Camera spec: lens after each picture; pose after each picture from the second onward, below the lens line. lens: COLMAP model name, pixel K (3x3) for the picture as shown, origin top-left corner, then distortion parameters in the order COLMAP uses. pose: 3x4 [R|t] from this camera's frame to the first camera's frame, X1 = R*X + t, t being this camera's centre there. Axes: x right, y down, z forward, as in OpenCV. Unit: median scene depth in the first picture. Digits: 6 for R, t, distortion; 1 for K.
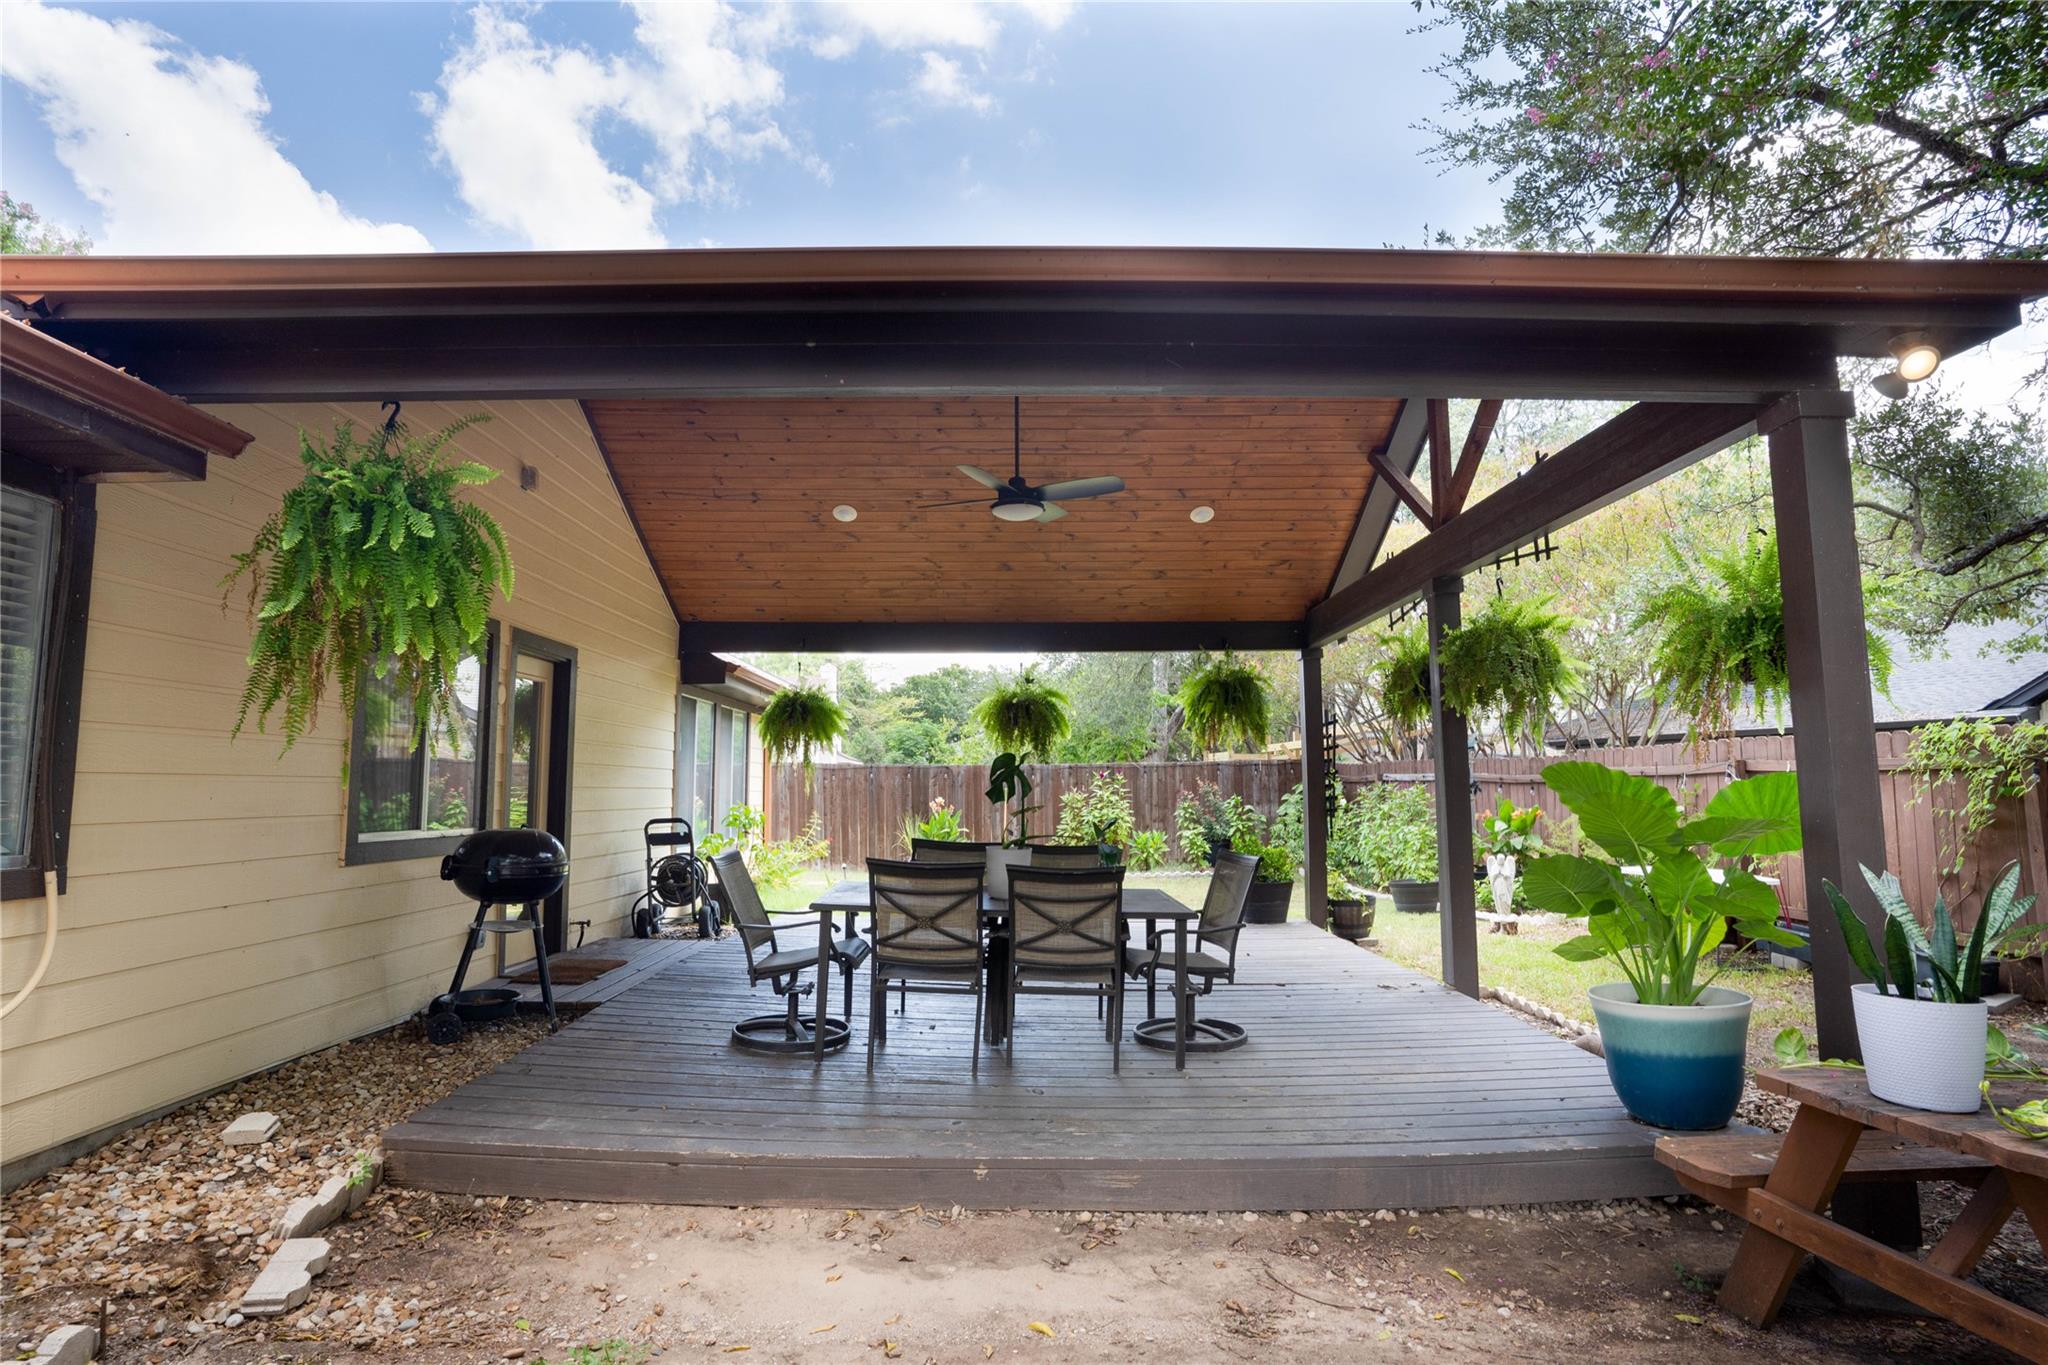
lens RADIAL K [[1074.9, 0, 1021.3], [0, 1074.9, 685.9], [0, 0, 1]] dist [-0.012792, 0.007563]
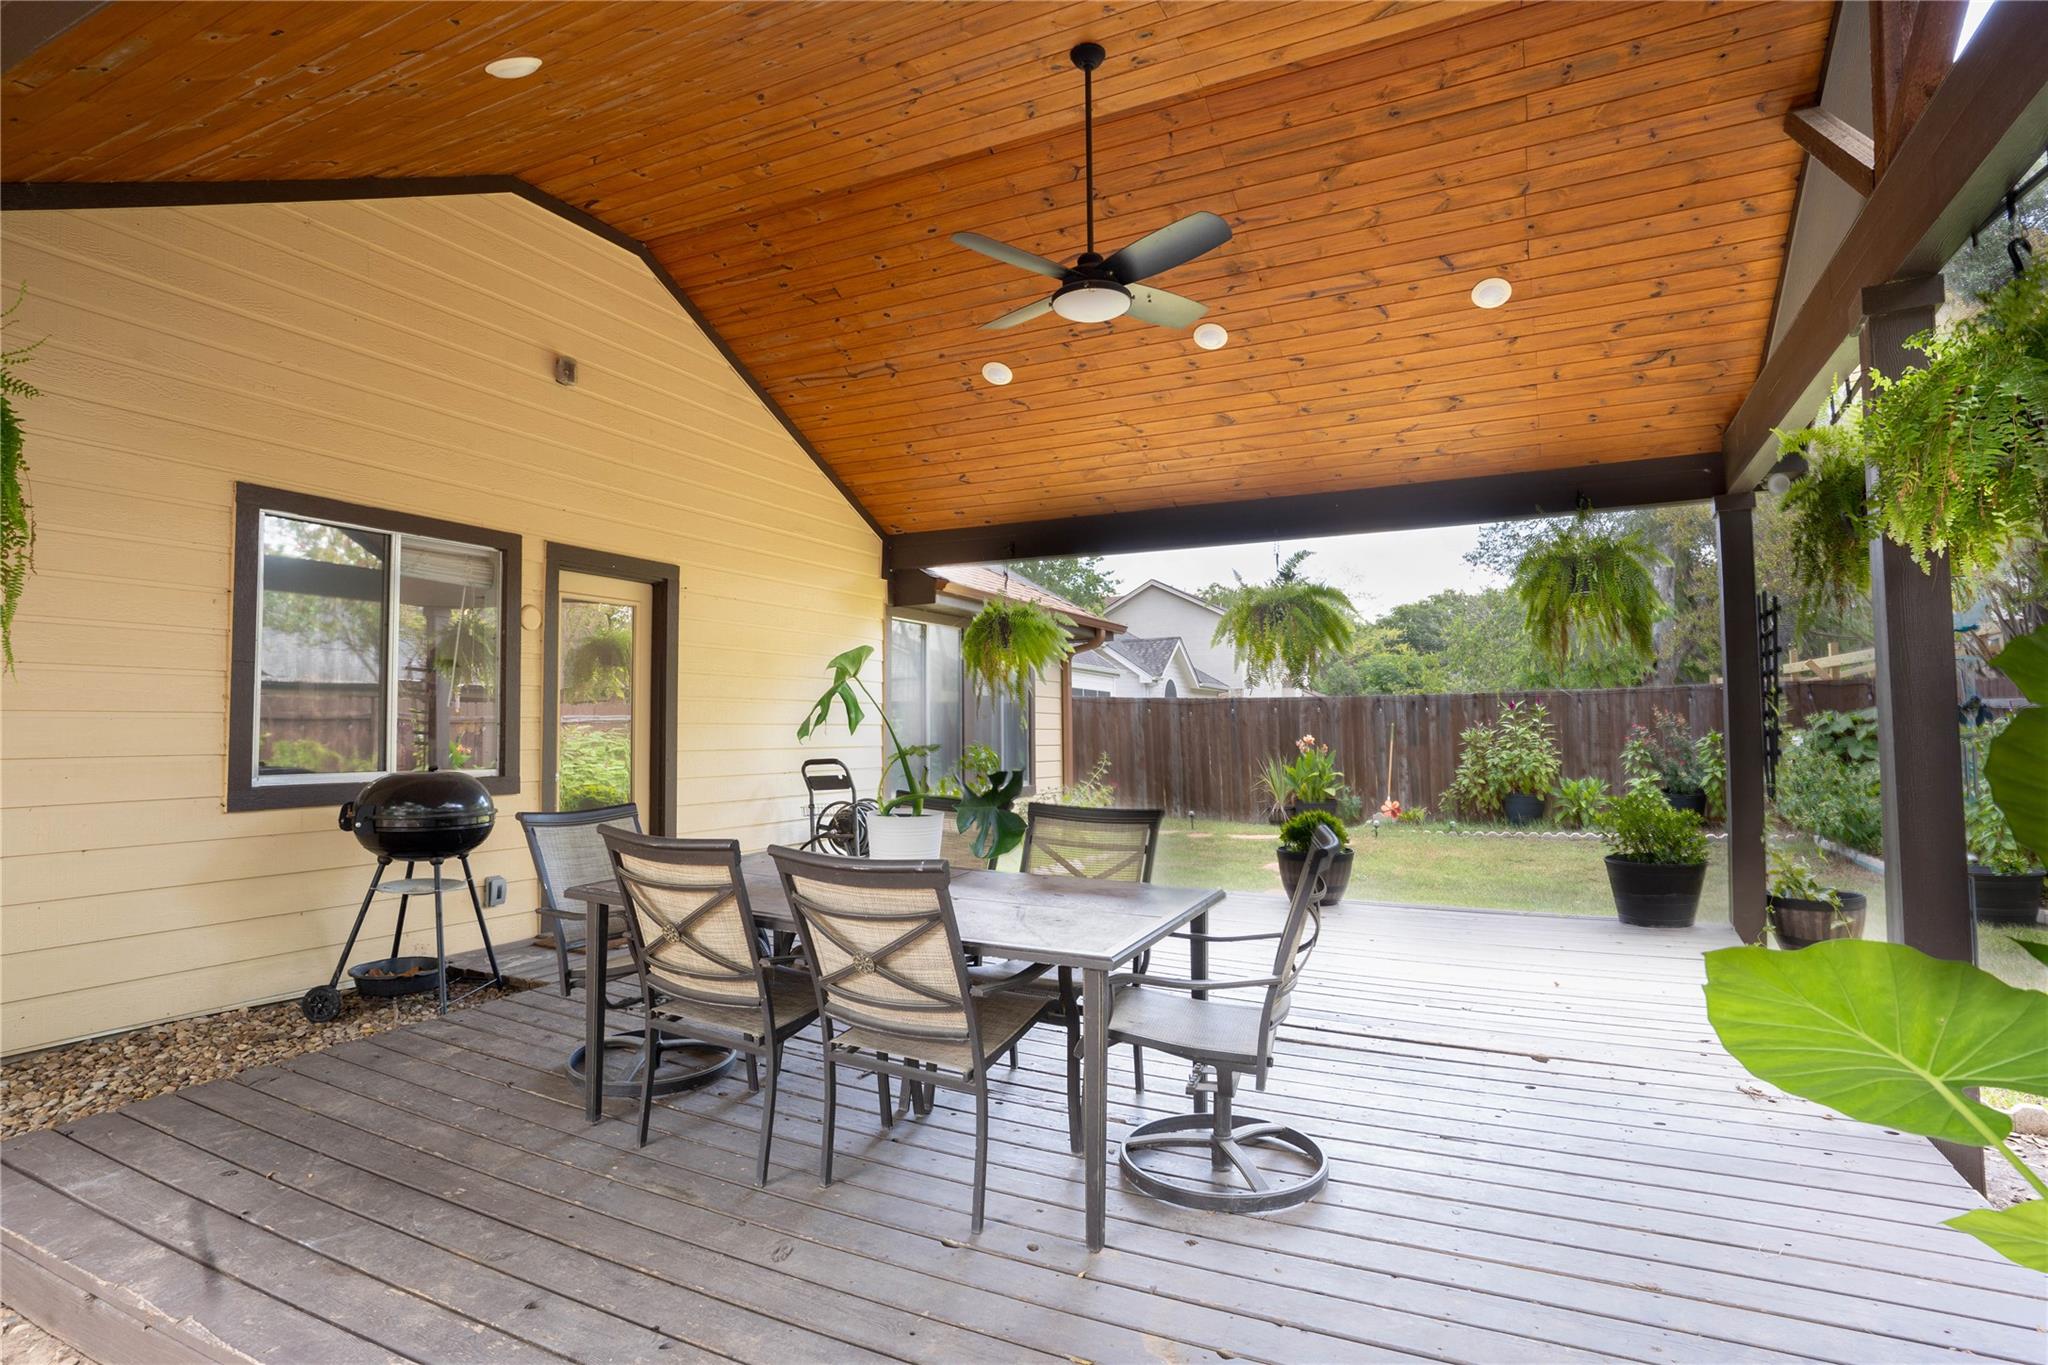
lens RADIAL K [[1074.9, 0, 1023.5], [0, 1074.9, 674.6], [0, 0, 1]] dist [-0.012792, 0.007563]
pose [[0.897279, -0.027433, -0.440611, 0.181774], [0.047618, 0.998259, 0.034819, 0.030564], [0.438888, -0.052224, 0.897023, 0.273950]]
